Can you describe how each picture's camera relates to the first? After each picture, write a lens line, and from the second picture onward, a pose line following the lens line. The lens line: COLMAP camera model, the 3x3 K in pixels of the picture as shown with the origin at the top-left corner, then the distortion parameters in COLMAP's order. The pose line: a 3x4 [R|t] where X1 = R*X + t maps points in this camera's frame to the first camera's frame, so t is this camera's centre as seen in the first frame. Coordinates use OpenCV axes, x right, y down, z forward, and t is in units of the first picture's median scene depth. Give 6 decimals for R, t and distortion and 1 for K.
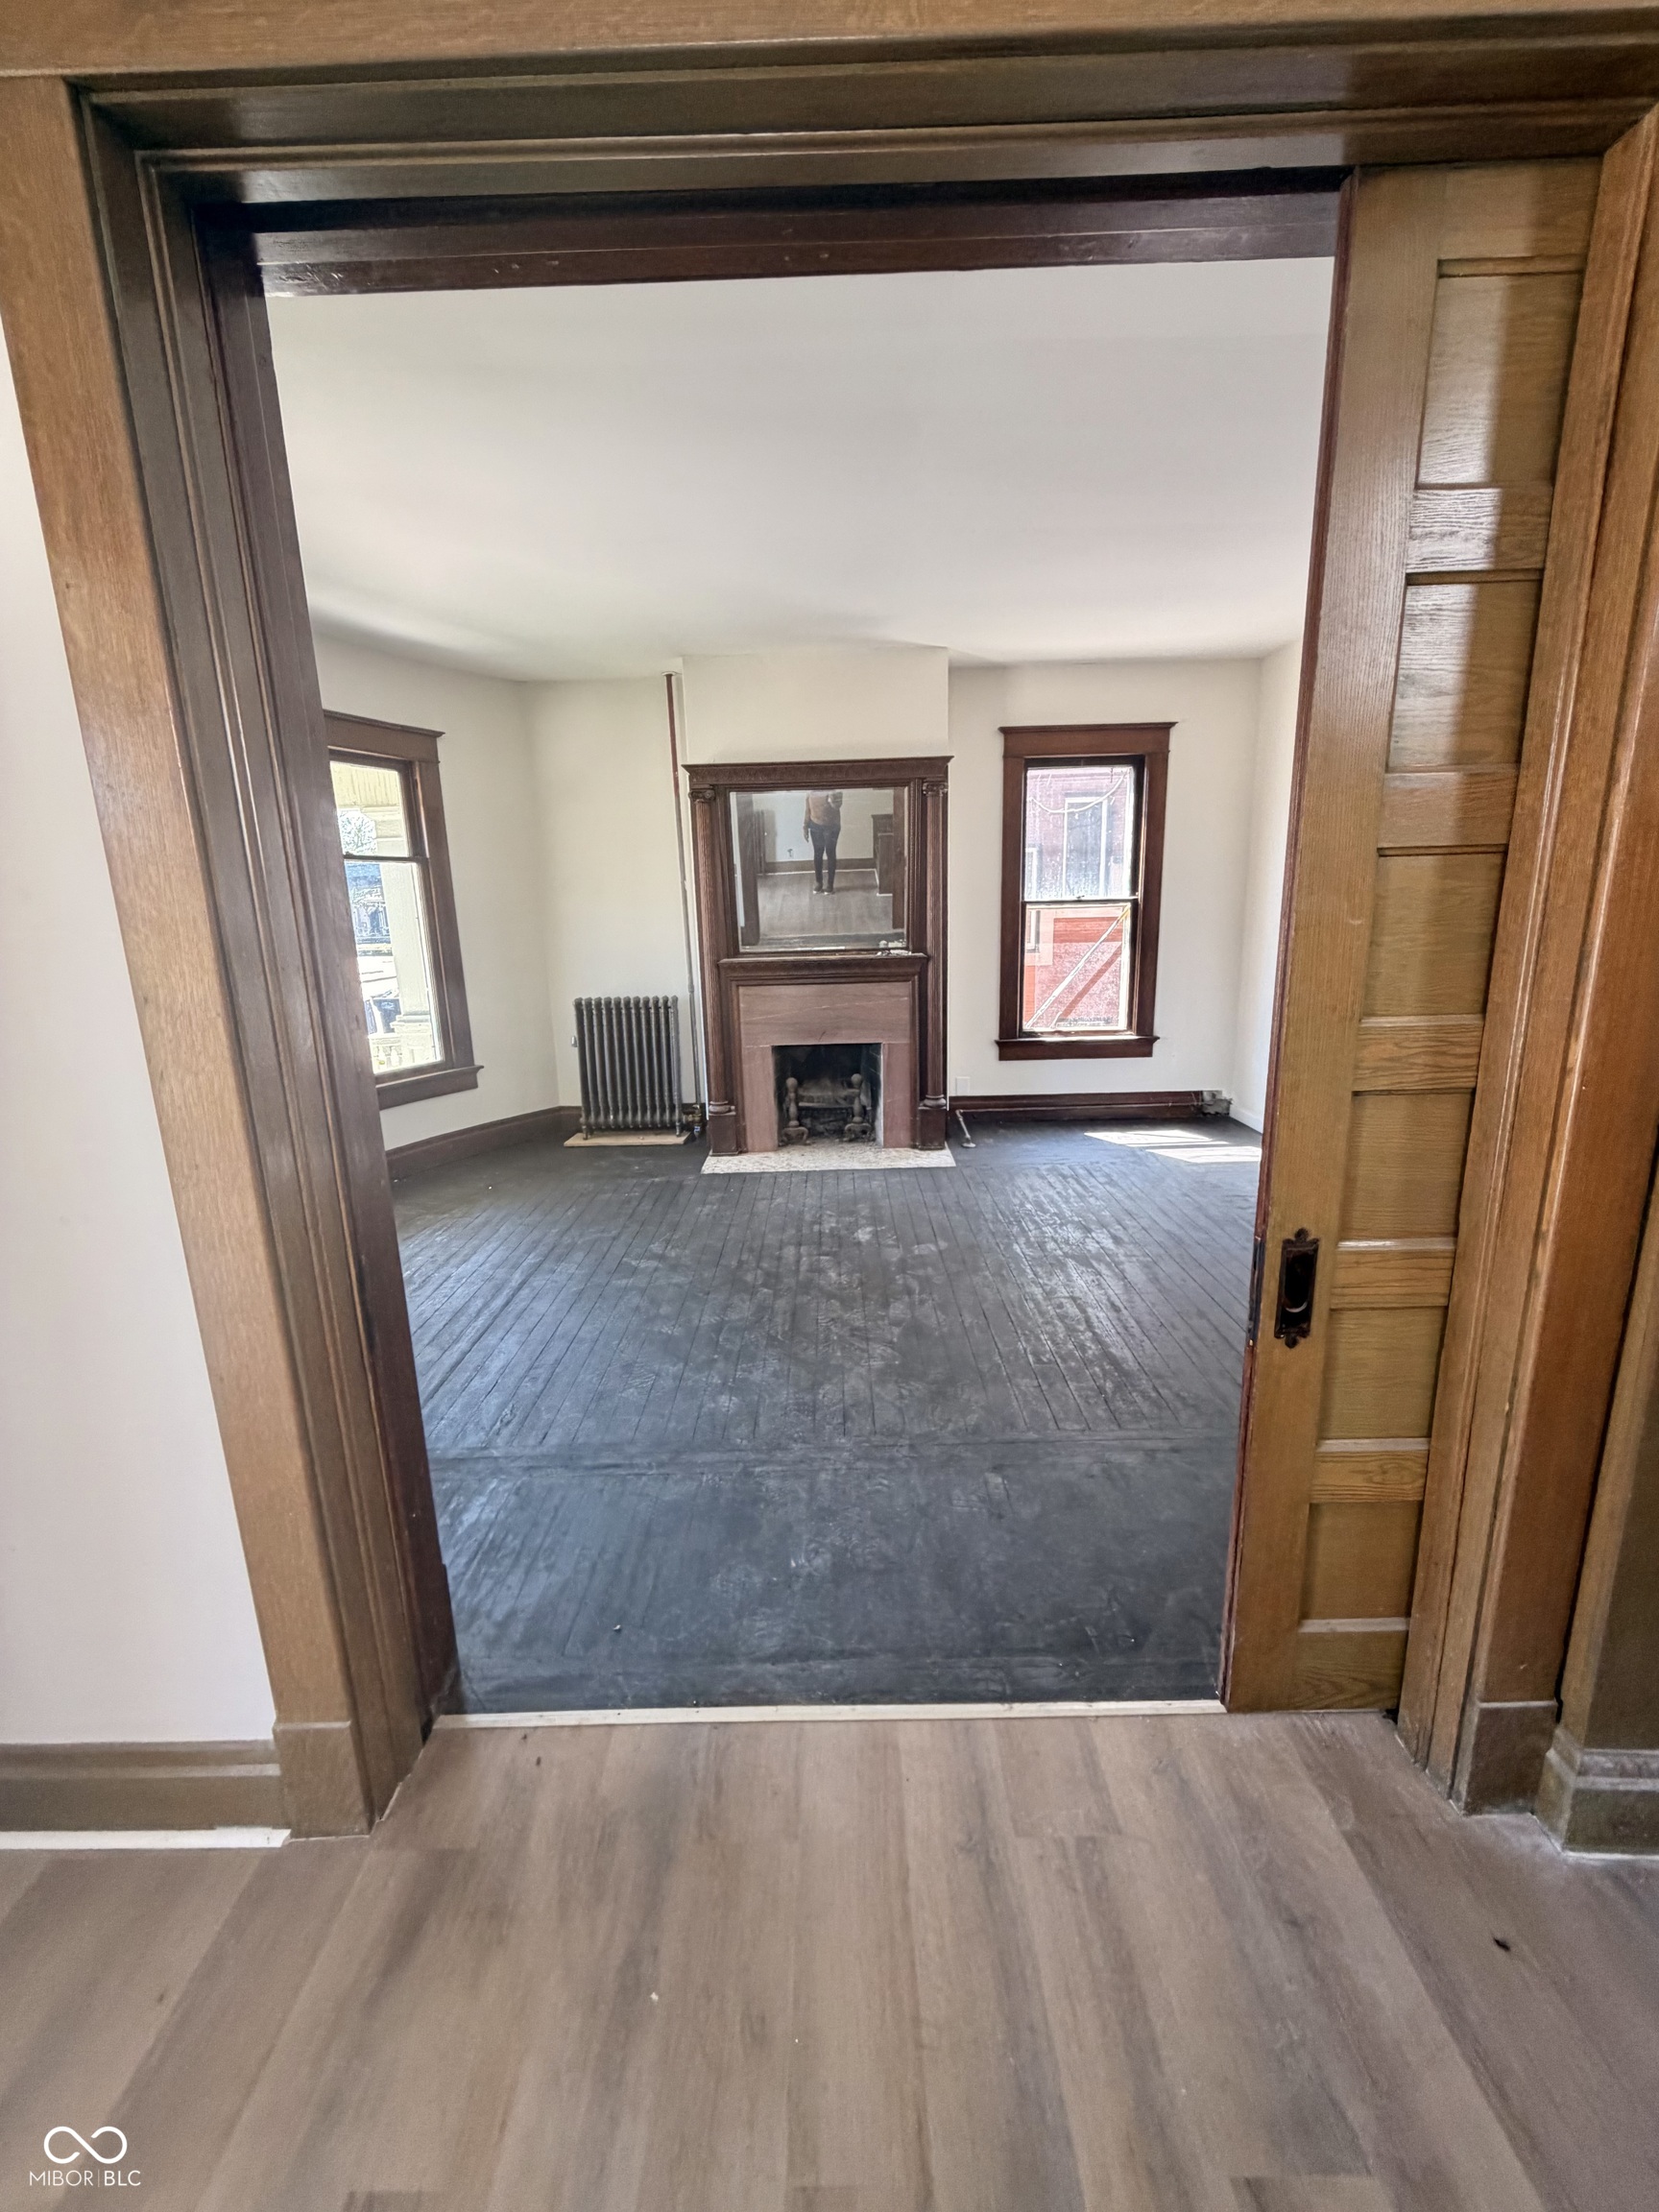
lens RADIAL K [[890.3, 0, 842.0], [0, 890.3, 1099.5], [0, 0, 1]] dist [-0.002776, -0.000022]
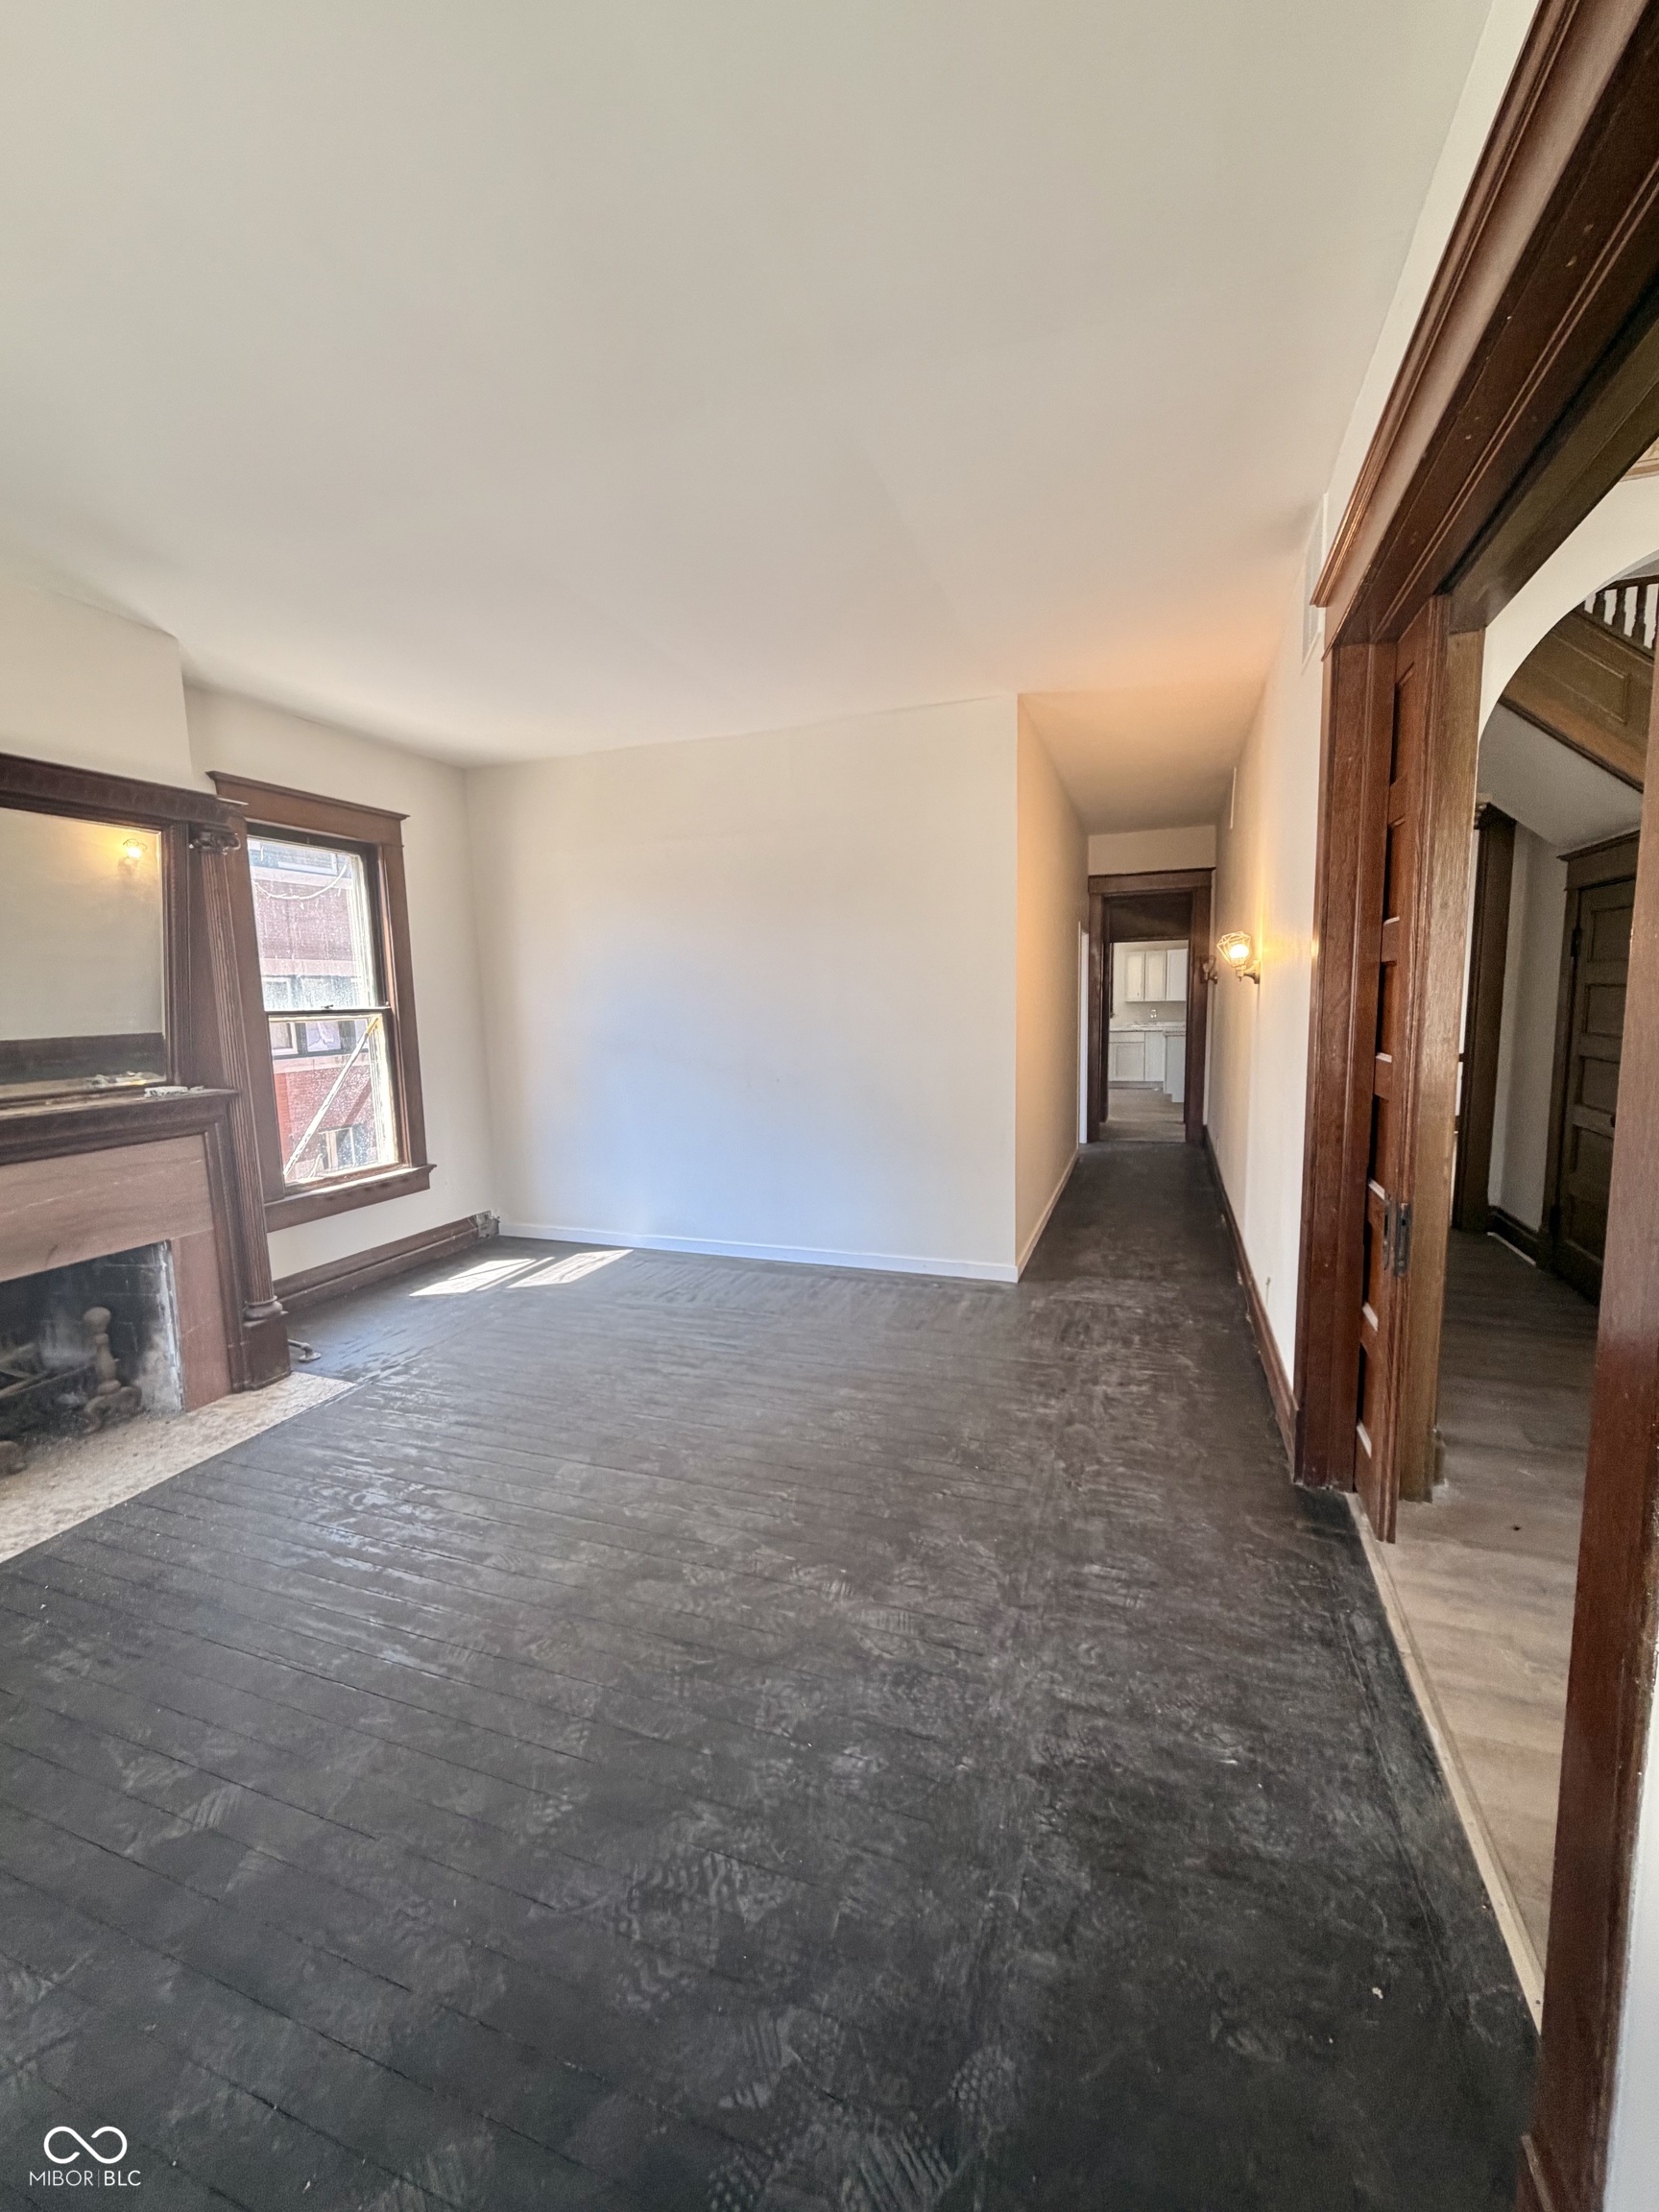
lens RADIAL K [[890.3, 0, 837.3], [0, 890.3, 1097.9], [0, 0, 1]] dist [-0.002776, -0.000022]
pose [[0.350459, -0.093116, 0.931938, -0.348389], [0.218728, 0.975667, 0.015231, -0.068151], [-0.910679, 0.198503, 0.362299, 0.352520]]
